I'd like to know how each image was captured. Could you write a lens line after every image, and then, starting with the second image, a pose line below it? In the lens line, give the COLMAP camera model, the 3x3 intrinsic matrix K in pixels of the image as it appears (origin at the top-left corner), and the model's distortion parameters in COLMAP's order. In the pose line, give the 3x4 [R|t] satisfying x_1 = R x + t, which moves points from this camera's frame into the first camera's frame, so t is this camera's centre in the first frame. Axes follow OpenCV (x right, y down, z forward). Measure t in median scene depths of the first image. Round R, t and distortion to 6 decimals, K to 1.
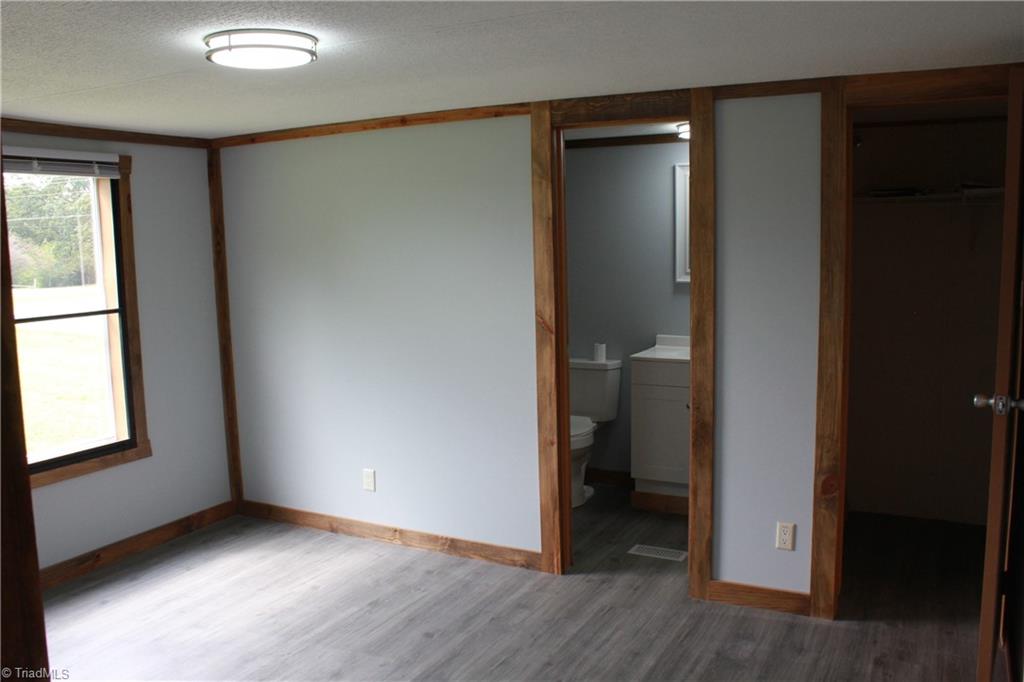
lens RADIAL K [[869.8, 0, 512.0], [0, 869.8, 341.0], [0, 0, 1]] dist [-0.164275, 0.148769]
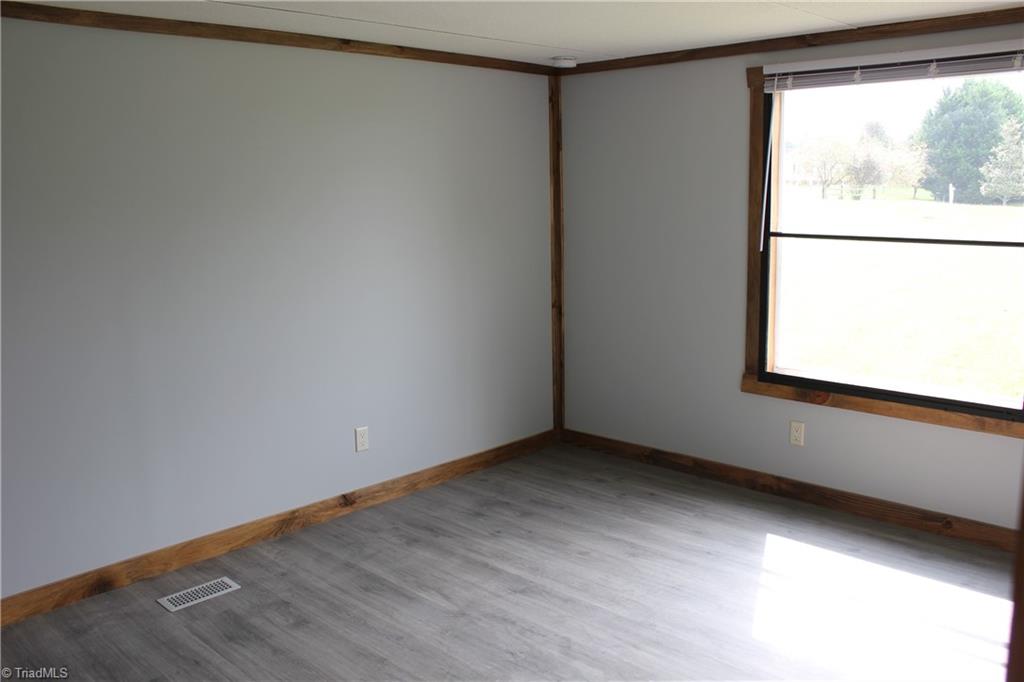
lens RADIAL K [[869.8, 0, 512.0], [0, 869.8, 341.0], [0, 0, 1]] dist [-0.164275, 0.148769]
pose [[-0.275437, 0.210520, -0.937985, 0.411591], [-0.079434, 0.967406, 0.240449, -0.099570], [0.958032, 0.140737, -0.249737, 0.768822]]
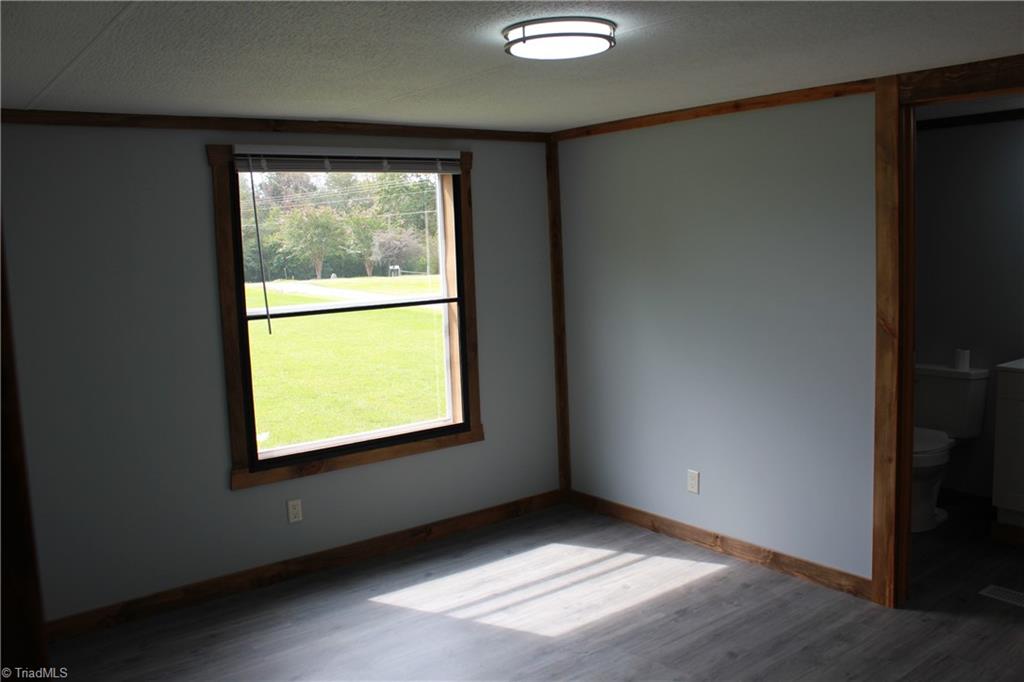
lens RADIAL K [[869.8, 0, 512.0], [0, 869.8, 341.0], [0, 0, 1]] dist [-0.164275, 0.148769]
pose [[0.912528, 0.038351, -0.407212, 0.038636], [-0.033870, 0.999260, 0.018211, -0.007194], [0.407609, -0.002826, 0.913152, 0.044210]]
